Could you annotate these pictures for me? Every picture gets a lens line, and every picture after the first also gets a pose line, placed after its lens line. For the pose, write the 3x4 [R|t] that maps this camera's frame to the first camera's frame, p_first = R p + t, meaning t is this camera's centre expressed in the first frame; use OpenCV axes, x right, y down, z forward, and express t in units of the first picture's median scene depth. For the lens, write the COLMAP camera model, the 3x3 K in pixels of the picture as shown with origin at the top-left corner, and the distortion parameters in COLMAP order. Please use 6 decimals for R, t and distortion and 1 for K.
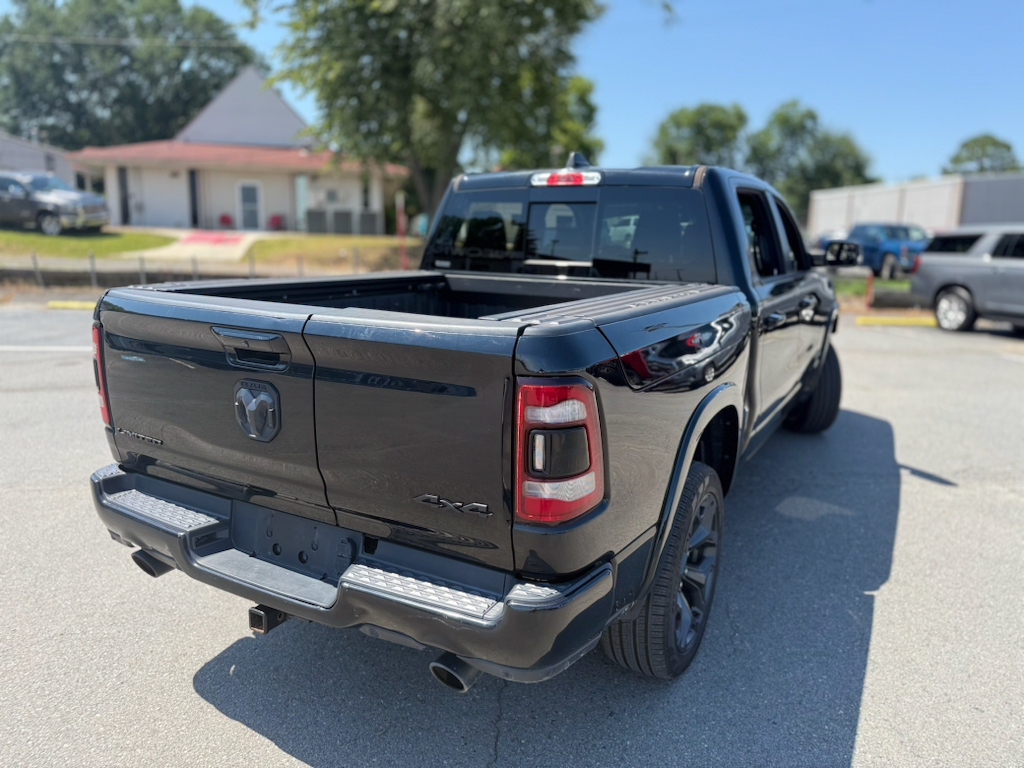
lens RADIAL K [[727.0, 0, 516.0], [0, 727.0, 389.3], [0, 0, 1]] dist [0.038813, -0.043320]
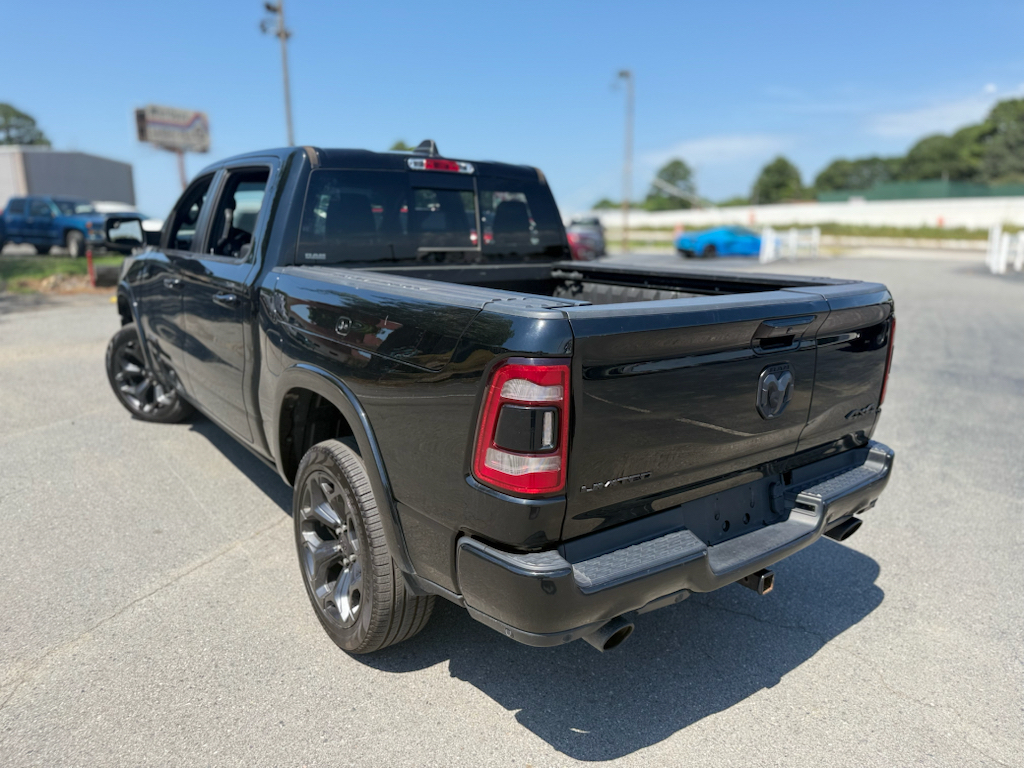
lens RADIAL K [[727.0, 0, 517.9], [0, 727.0, 393.1], [0, 0, 1]] dist [0.038813, -0.043320]
pose [[0.399998, -0.218694, 0.890042, -0.103060], [0.183303, 0.970583, 0.156105, -0.014577], [-0.897999, 0.100706, 0.428318, 0.060548]]
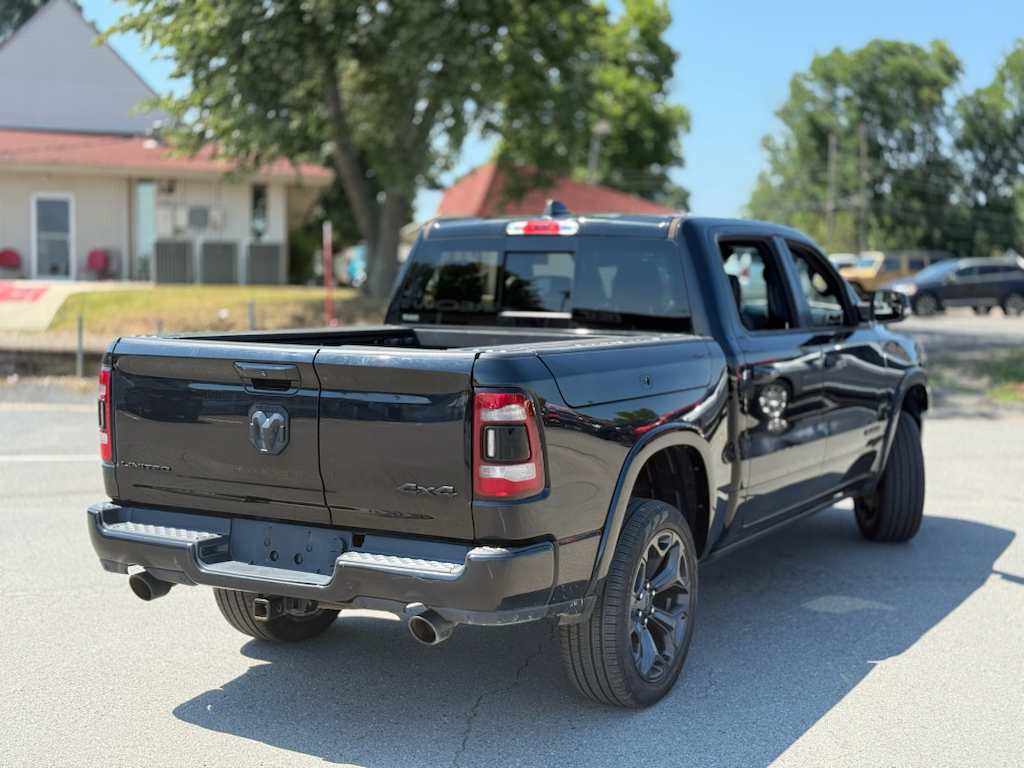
lens RADIAL K [[1437.8, 0, 510.6], [0, 1437.8, 379.9], [0, 0, 1]] dist [0.107146, 0.000000]
pose [[0.999886, -0.005298, -0.014172, 0.006225], [0.003258, 0.990107, -0.140276, 0.020242], [0.014775, 0.140214, 0.990011, -0.098694]]
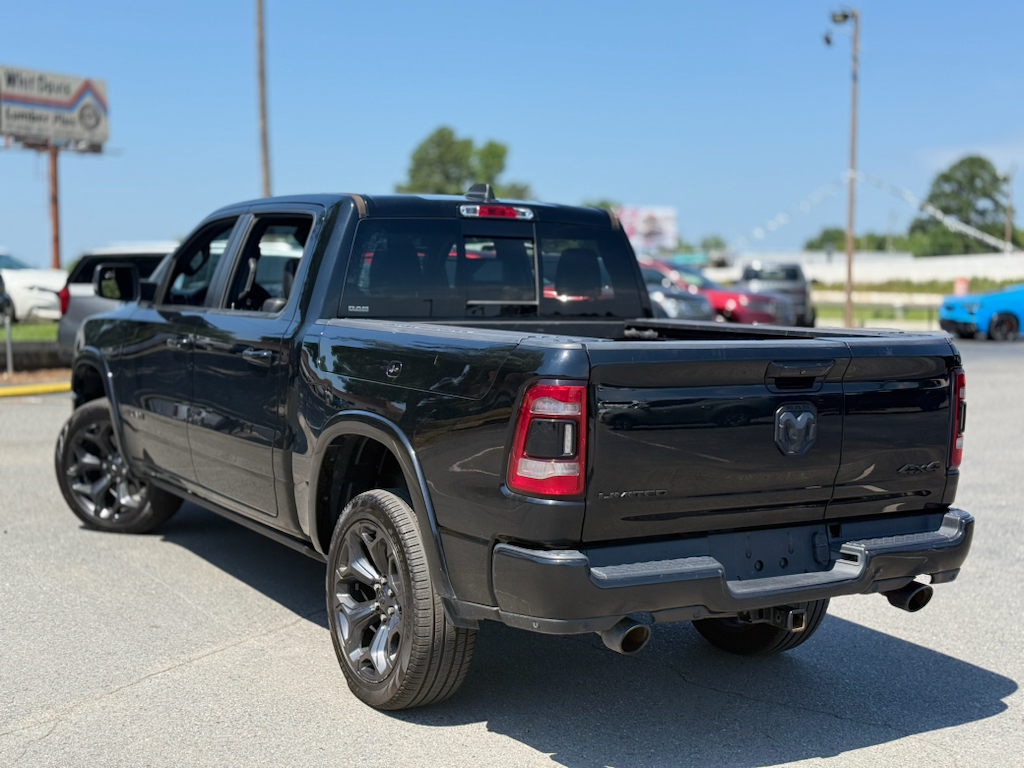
lens RADIAL K [[1437.8, 0, 540.4], [0, 1437.8, 379.7], [0, 0, 1]] dist [0.107146, 0.000000]
pose [[0.476383, -0.073363, 0.876172, -0.178291], [0.173923, 0.984685, -0.012114, -0.006356], [-0.861864, 0.158157, 0.481847, 0.015273]]
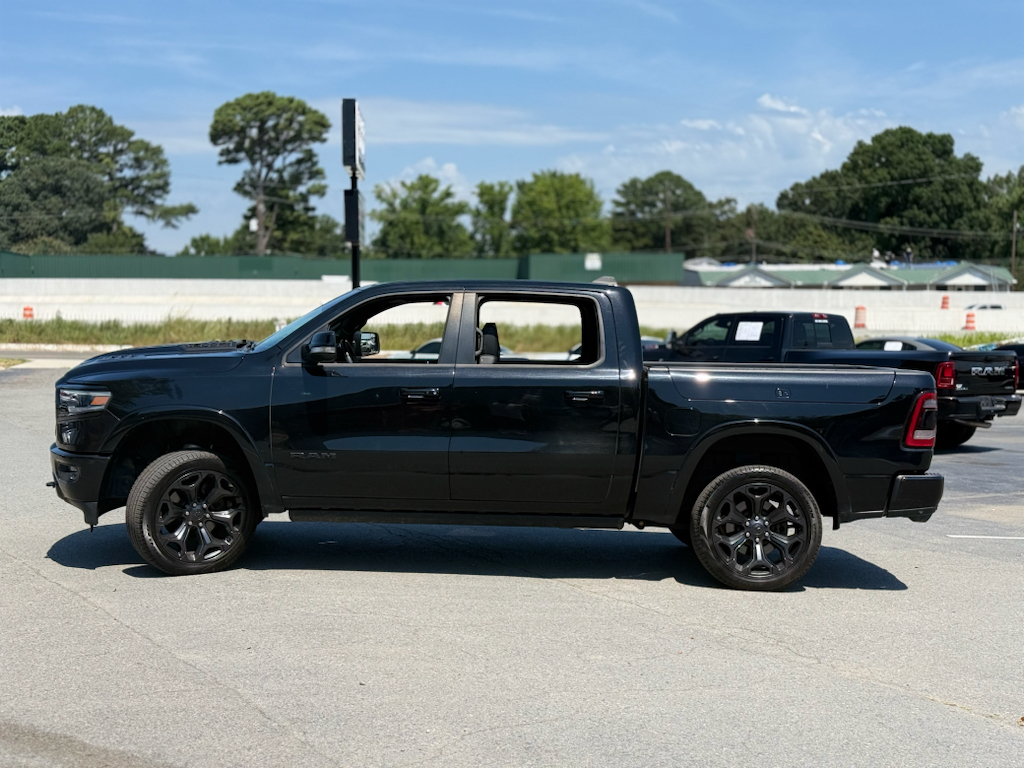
lens RADIAL K [[1439.8, 0, 509.5], [0, 1439.8, 381.3], [0, 0, 1]] dist [0.114846, 0.000000]
pose [[-0.496934, -0.054205, 0.866094, -0.271099], [0.160525, 0.975081, 0.153130, -0.071218], [-0.852812, 0.215126, -0.475849, 0.307024]]
